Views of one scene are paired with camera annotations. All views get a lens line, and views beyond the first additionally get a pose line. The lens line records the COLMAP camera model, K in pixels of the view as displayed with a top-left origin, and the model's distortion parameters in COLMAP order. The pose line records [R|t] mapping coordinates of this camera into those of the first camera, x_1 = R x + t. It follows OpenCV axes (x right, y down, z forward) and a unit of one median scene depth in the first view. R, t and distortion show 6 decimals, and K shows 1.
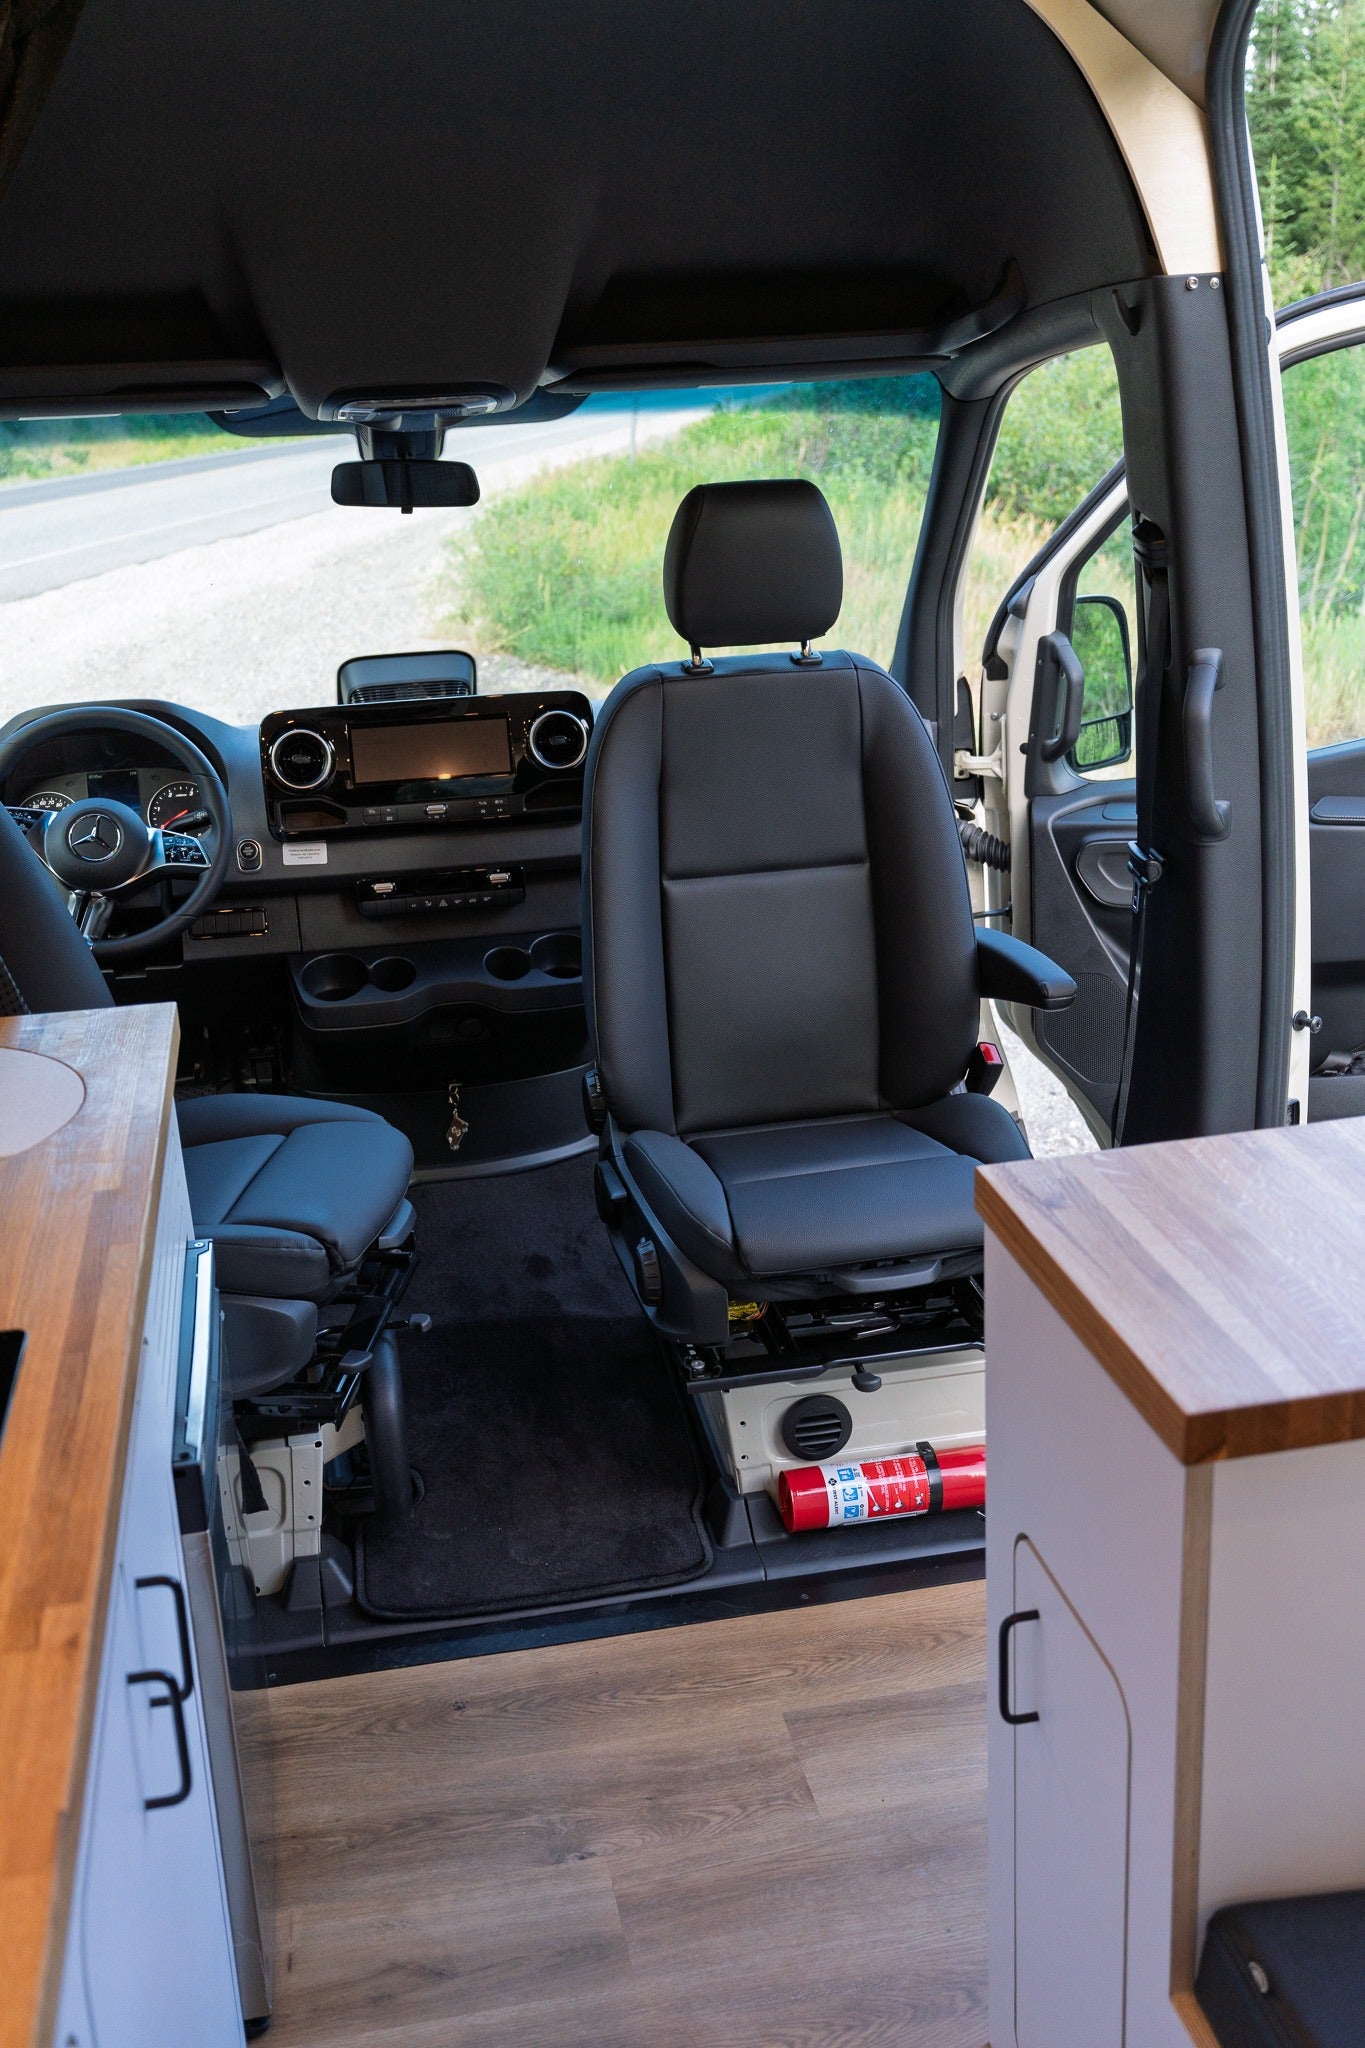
lens RADIAL K [[2034.6, 0, 682.5], [0, 2034.6, 1024.0], [0, 0, 1]] dist [0.010939, 0.006031]
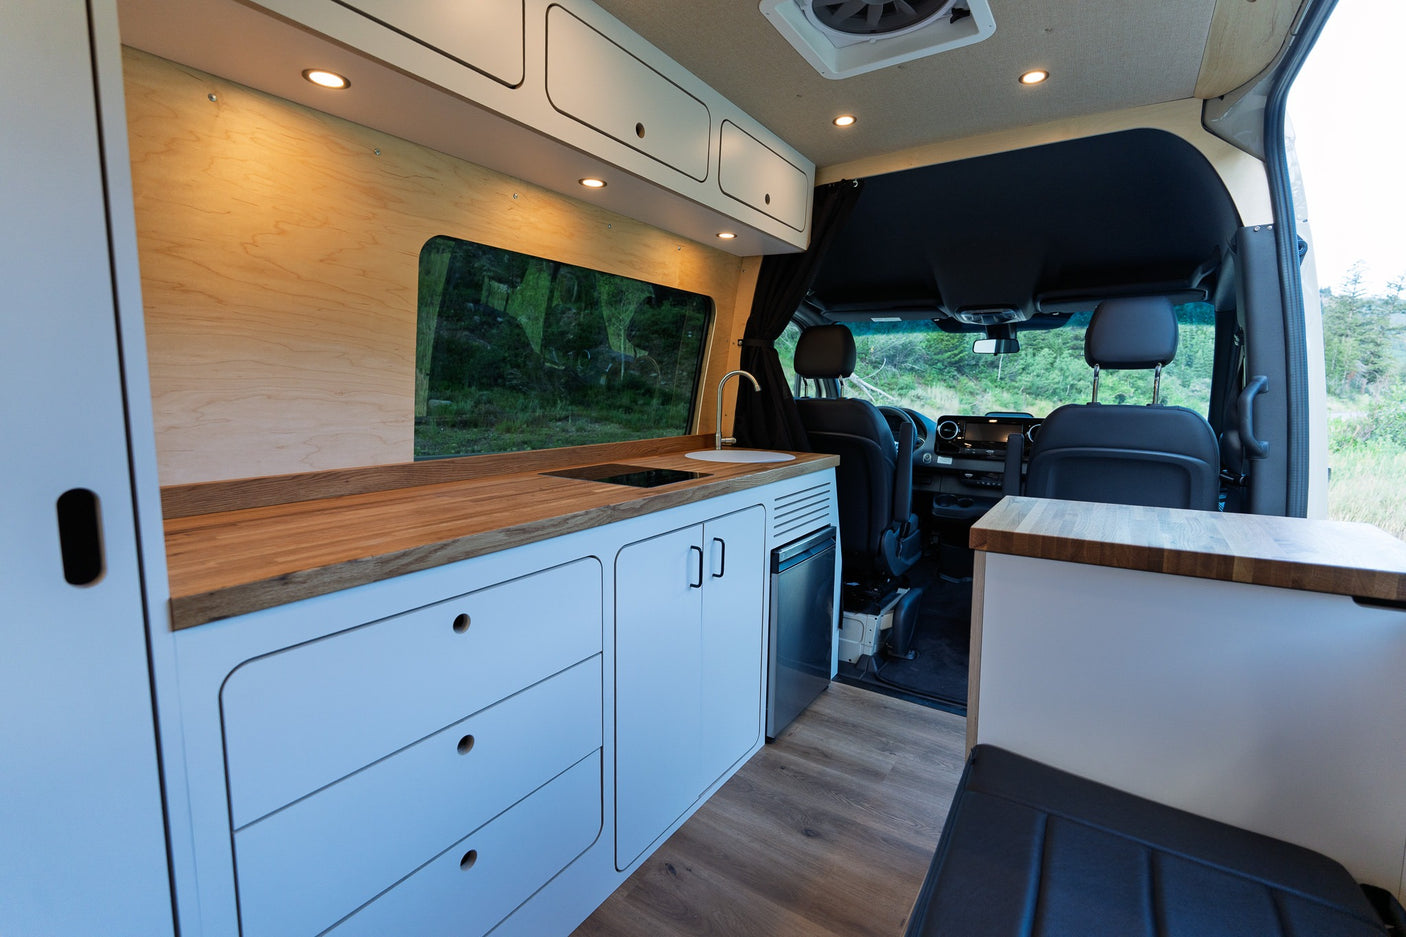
lens RADIAL K [[647.6, 0, 703.0], [0, 647.6, 468.5], [0, 0, 1]] dist [-0.000972, -0.000288]
pose [[0.713181, 0.129373, -0.688937, 0.290055], [-0.262802, 0.960484, -0.091684, 0.143722], [0.649852, 0.246441, 0.718999, 0.045687]]
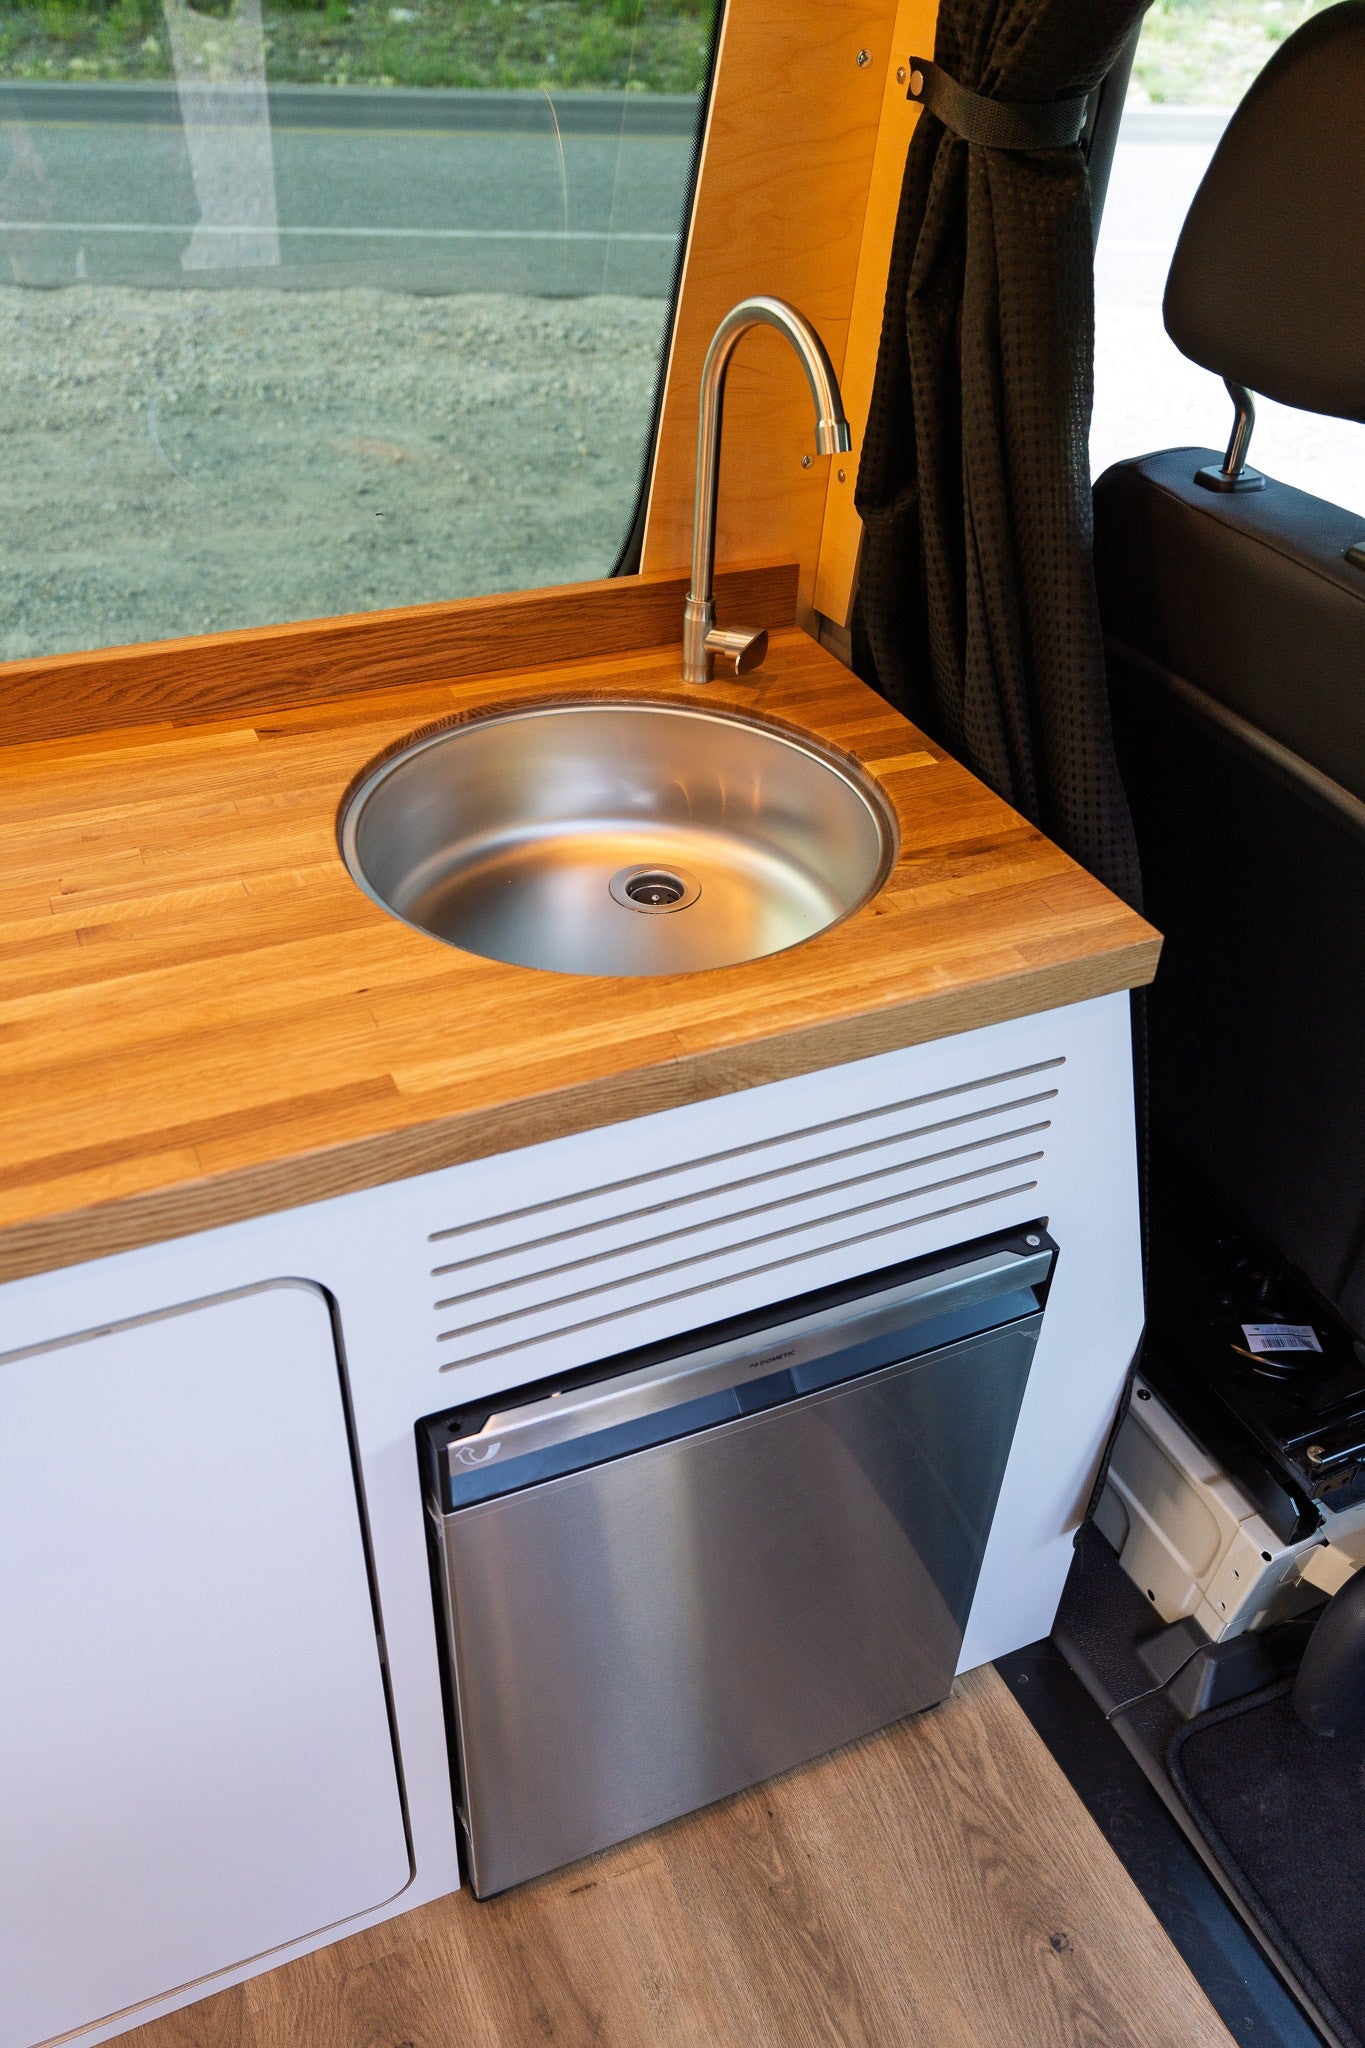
lens RADIAL K [[1609.9, 0, 682.5], [0, 1609.9, 1024.0], [0, 0, 1]] dist [-0.001843, -0.001813]
pose [[0.222245, 0.627533, -0.746197, 0.076030], [-0.360975, 0.763911, 0.534918, -0.158528], [0.905706, 0.150475, 0.396299, 0.563044]]
